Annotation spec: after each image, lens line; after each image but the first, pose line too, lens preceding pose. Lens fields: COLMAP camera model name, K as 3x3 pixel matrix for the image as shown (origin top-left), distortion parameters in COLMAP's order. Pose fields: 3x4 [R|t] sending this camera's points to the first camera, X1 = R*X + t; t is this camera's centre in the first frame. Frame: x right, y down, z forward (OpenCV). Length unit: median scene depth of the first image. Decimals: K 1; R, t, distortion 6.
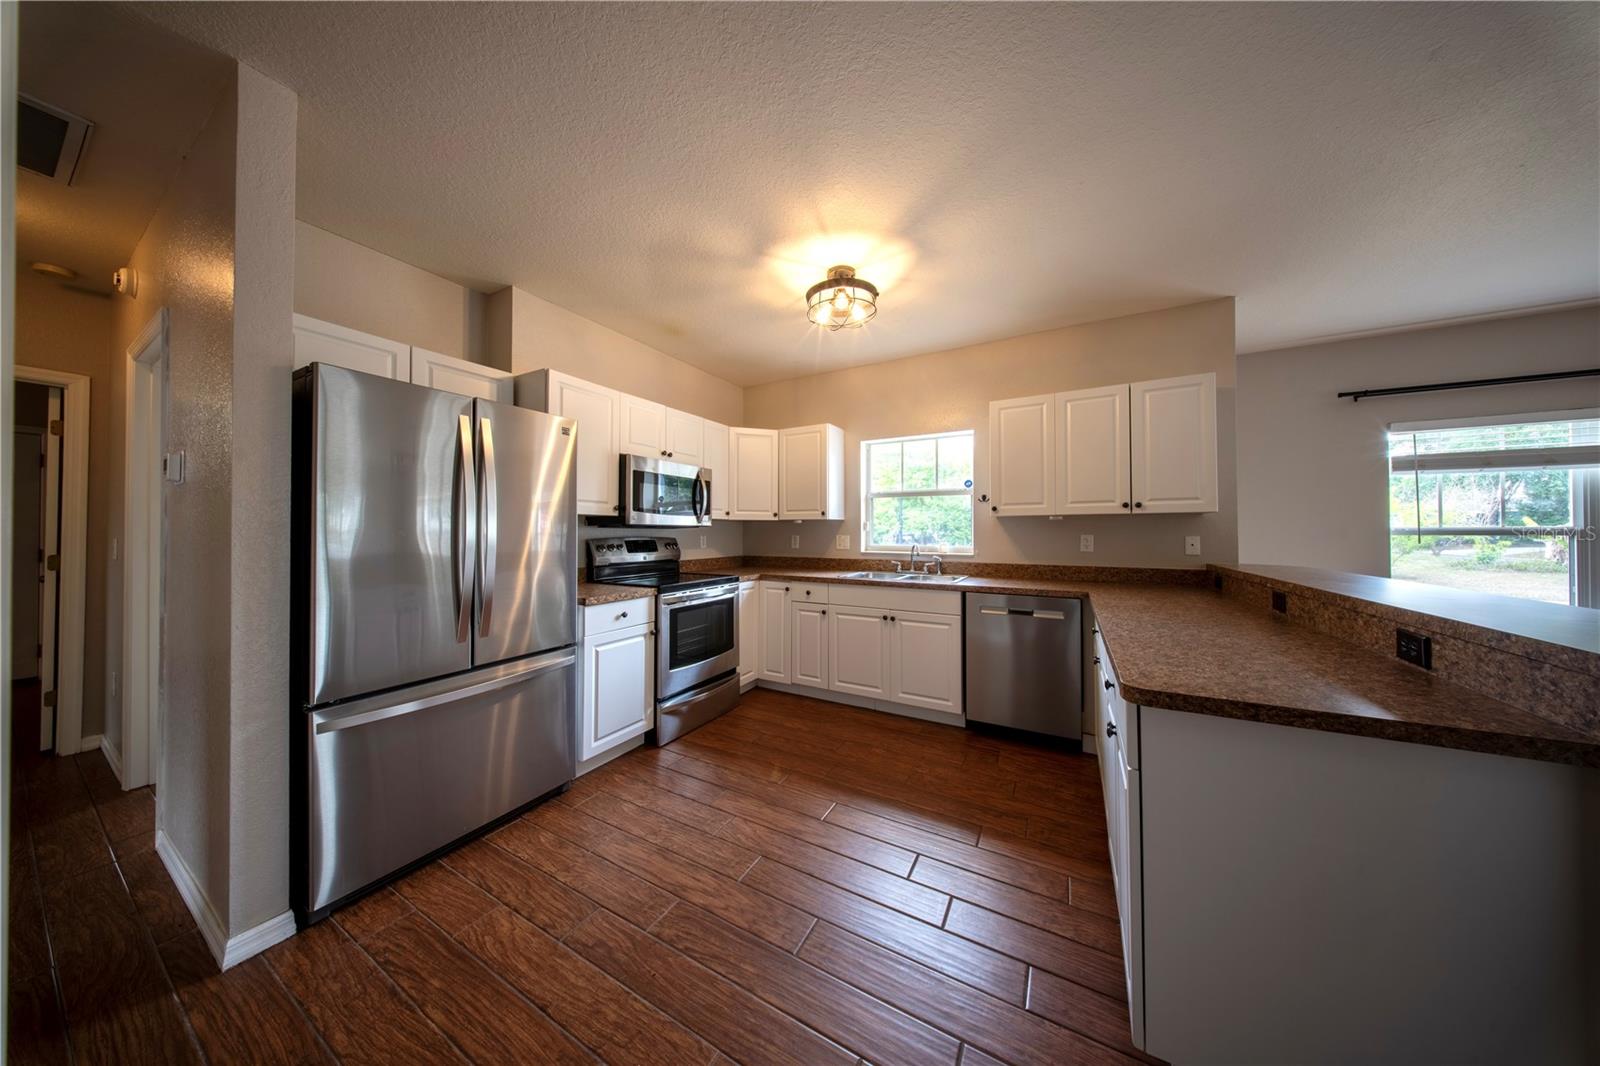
lens RADIAL K [[466.4, 0, 804.0], [0, 466.4, 526.8], [0, 0, 1]] dist [0.007477, -0.004380]
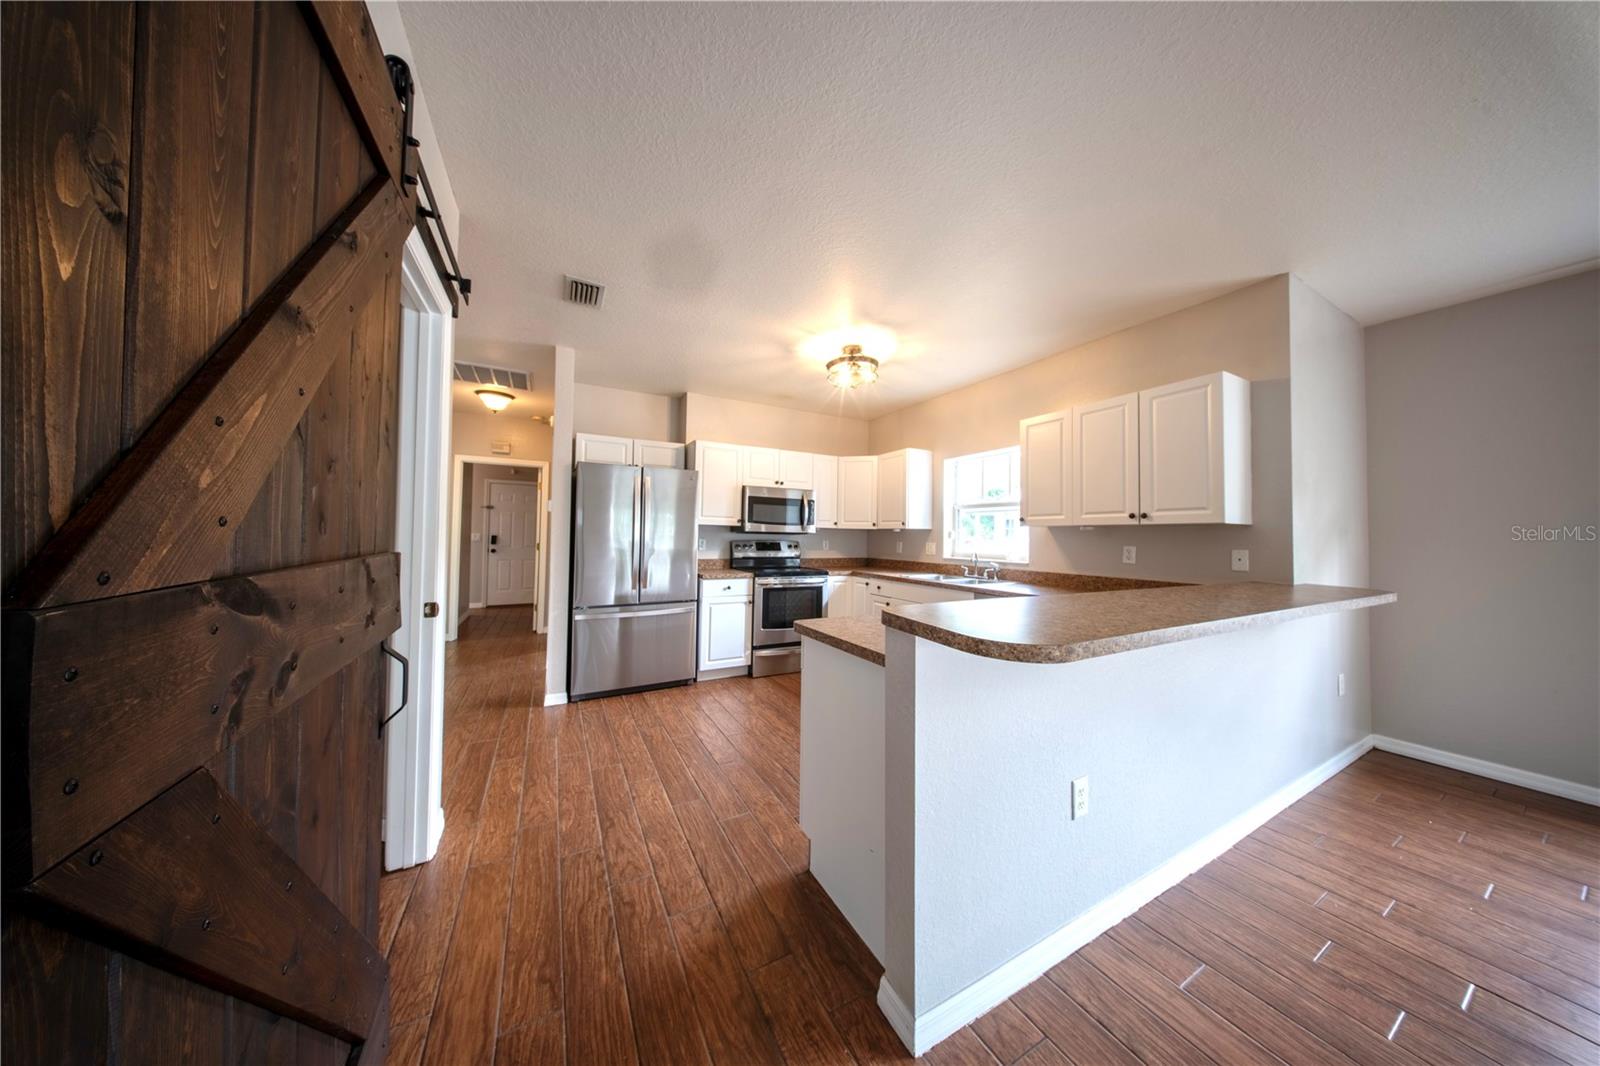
lens RADIAL K [[466.4, 0, 804.0], [0, 466.4, 526.8], [0, 0, 1]] dist [0.007477, -0.004380]
pose [[0.842408, 0.002657, -0.538834, 0.537673], [-0.011221, 0.999857, -0.012613, -0.002831], [0.538724, 0.016672, 0.842317, -0.166256]]
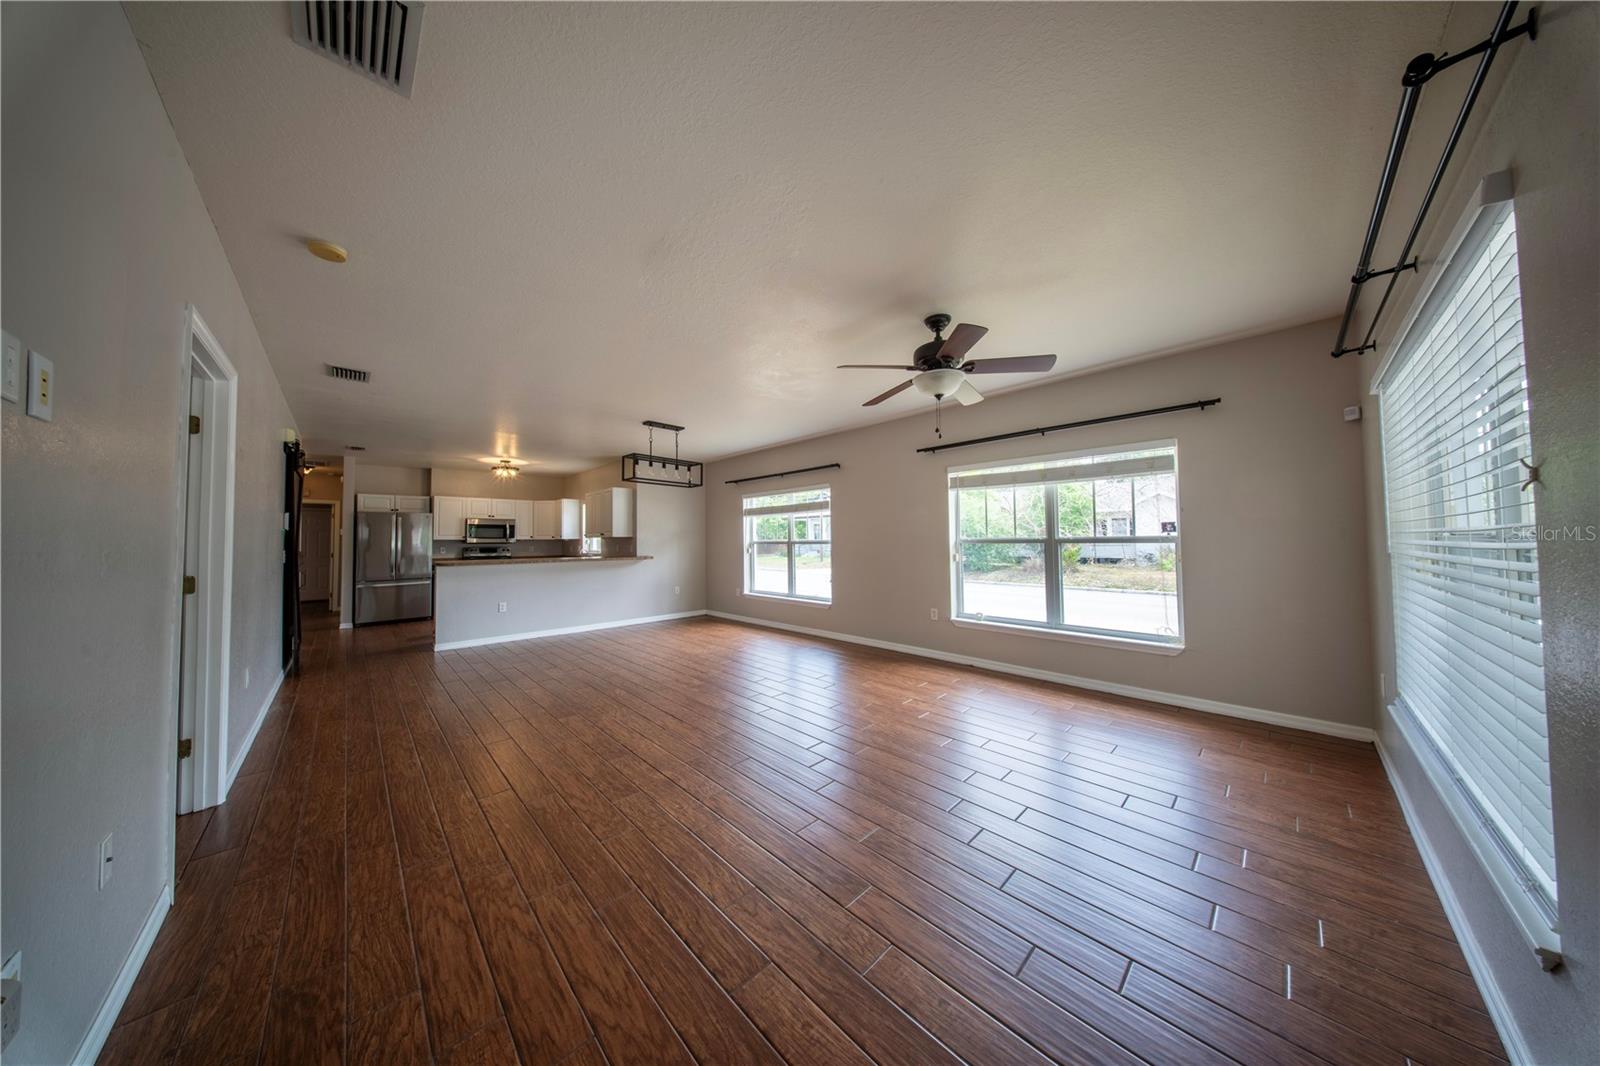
lens RADIAL K [[466.4, 0, 804.0], [0, 466.4, 526.8], [0, 0, 1]] dist [0.007477, -0.004380]
pose [[0.958919, -0.017427, -0.283143, 2.180909], [0.011736, 0.999694, -0.021784, -0.013289], [0.283436, 0.017566, 0.958830, -1.072362]]
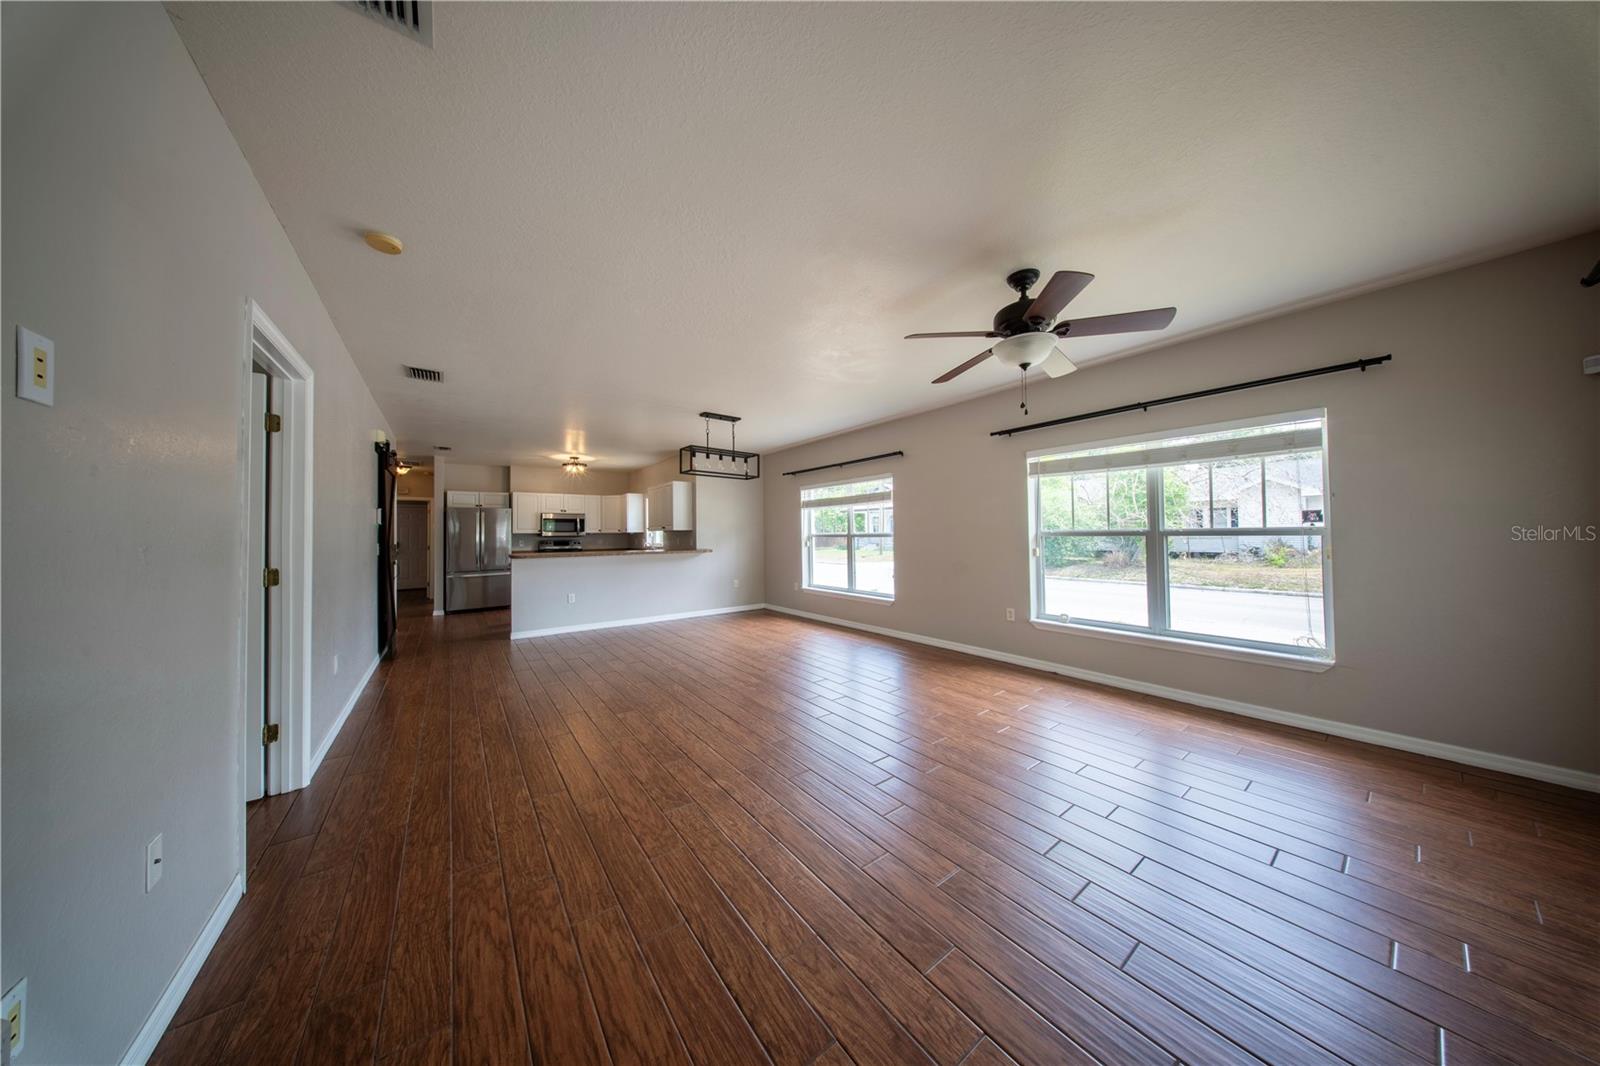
lens RADIAL K [[466.4, 0, 804.0], [0, 466.4, 526.8], [0, 0, 1]] dist [0.007477, -0.004380]
pose [[0.916228, -0.016718, -0.400309, 2.153716], [0.014600, 0.999859, -0.008338, -0.012867], [0.400391, 0.001795, 0.916342, -1.006680]]
